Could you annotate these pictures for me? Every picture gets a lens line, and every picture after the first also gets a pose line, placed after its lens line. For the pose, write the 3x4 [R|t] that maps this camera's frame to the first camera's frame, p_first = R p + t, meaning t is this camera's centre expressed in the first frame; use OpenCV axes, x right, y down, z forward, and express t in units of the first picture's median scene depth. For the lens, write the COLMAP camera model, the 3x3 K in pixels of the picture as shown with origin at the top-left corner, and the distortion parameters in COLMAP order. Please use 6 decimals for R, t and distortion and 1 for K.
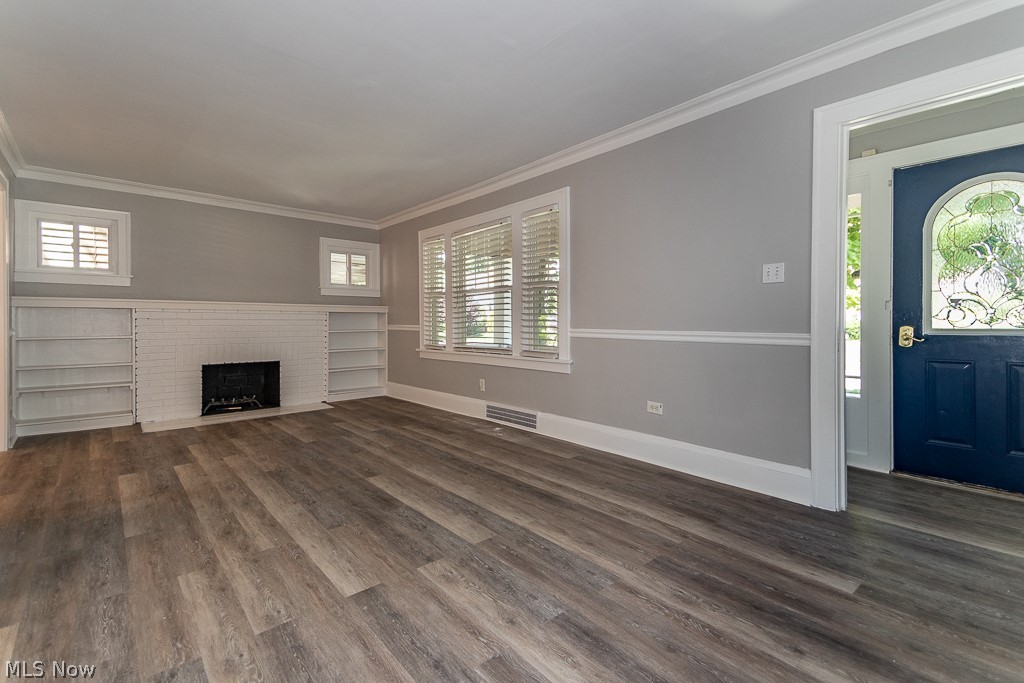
lens RADIAL K [[462.1, 0, 513.6], [0, 462.1, 341.8], [0, 0, 1]] dist [0.071581, -0.028014]
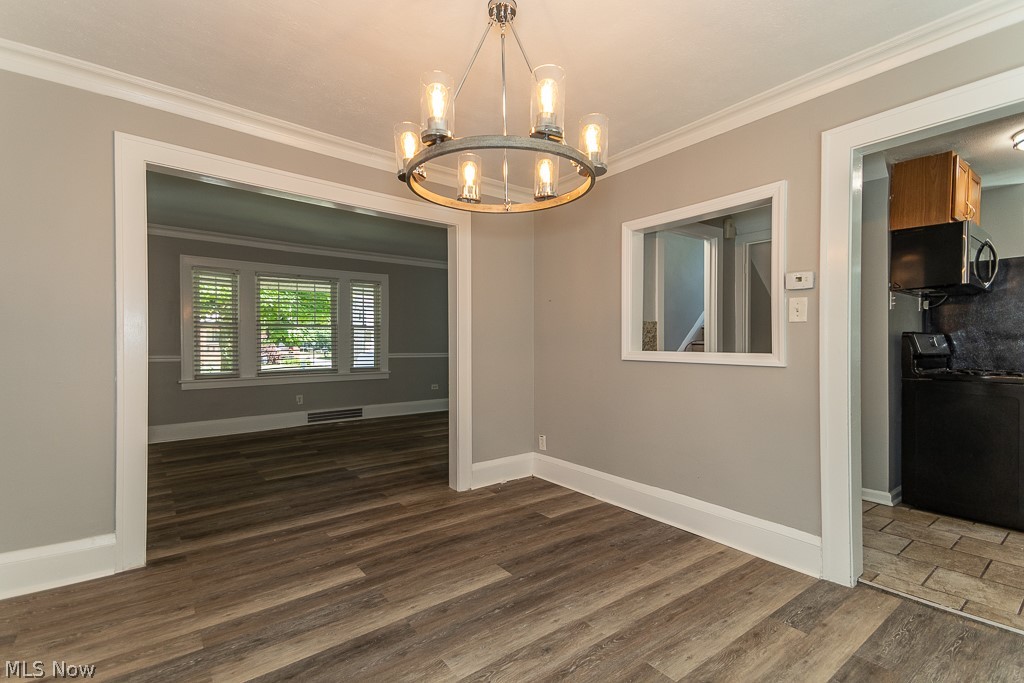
lens RADIAL K [[462.1, 0, 513.6], [0, 462.1, 341.8], [0, 0, 1]] dist [0.071581, -0.028014]
pose [[0.057167, 0.004426, 0.998355, -2.351743], [0.040278, 0.999166, -0.006736, -0.059749], [-0.997552, 0.040597, 0.056941, 0.583364]]
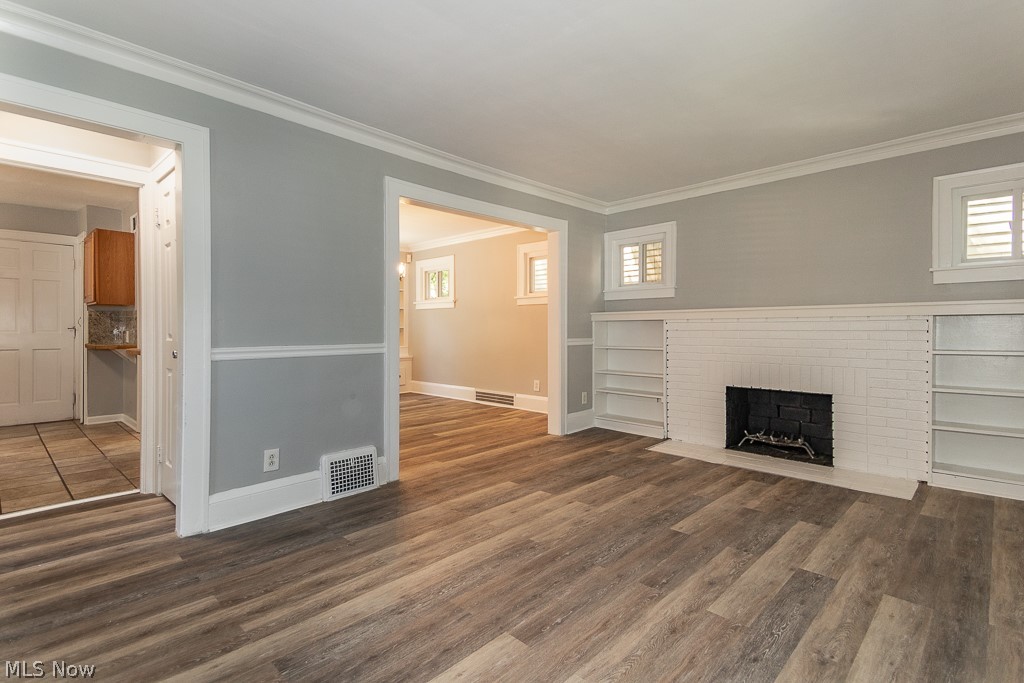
lens RADIAL K [[476.1, 0, 515.2], [0, 476.1, 332.4], [0, 0, 1]] dist [0.075605, -0.029744]
pose [[0.094917, 0.006159, -0.995466, 0.257866], [-0.040494, 0.999177, 0.002321, -0.057318], [0.994661, 0.040090, 0.095088, 1.028112]]
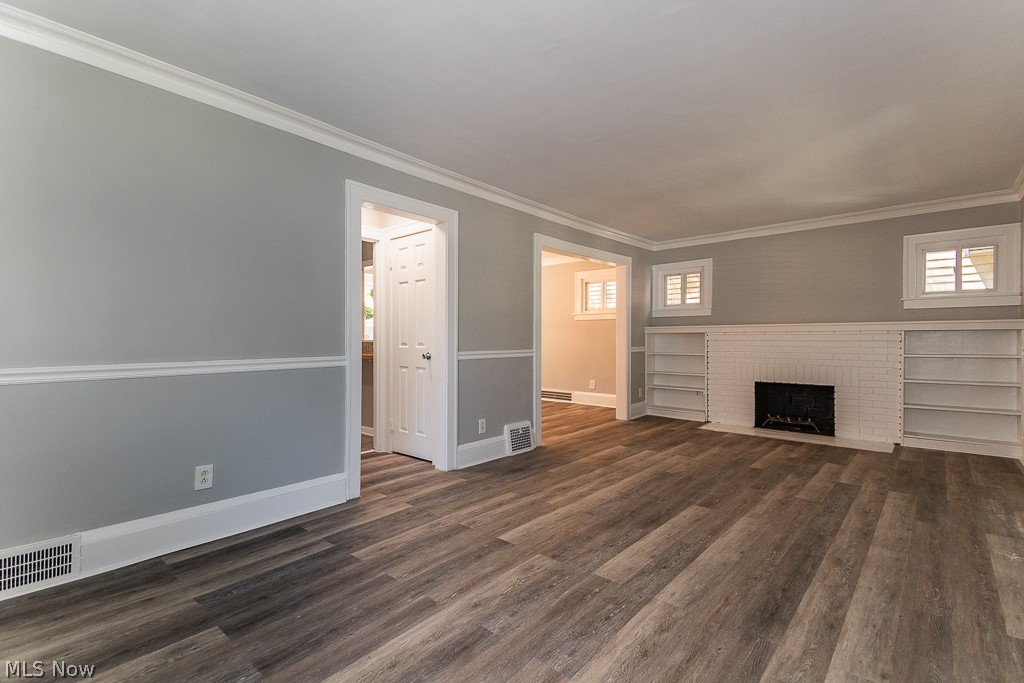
lens RADIAL K [[462.1, 0, 513.6], [0, 462.1, 341.8], [0, 0, 1]] dist [0.071581, -0.028014]
pose [[0.144016, 0.005316, -0.989561, 0.662859], [-0.041287, 0.999147, -0.000641, -0.038141], [0.988714, 0.040948, 0.144113, 0.508121]]
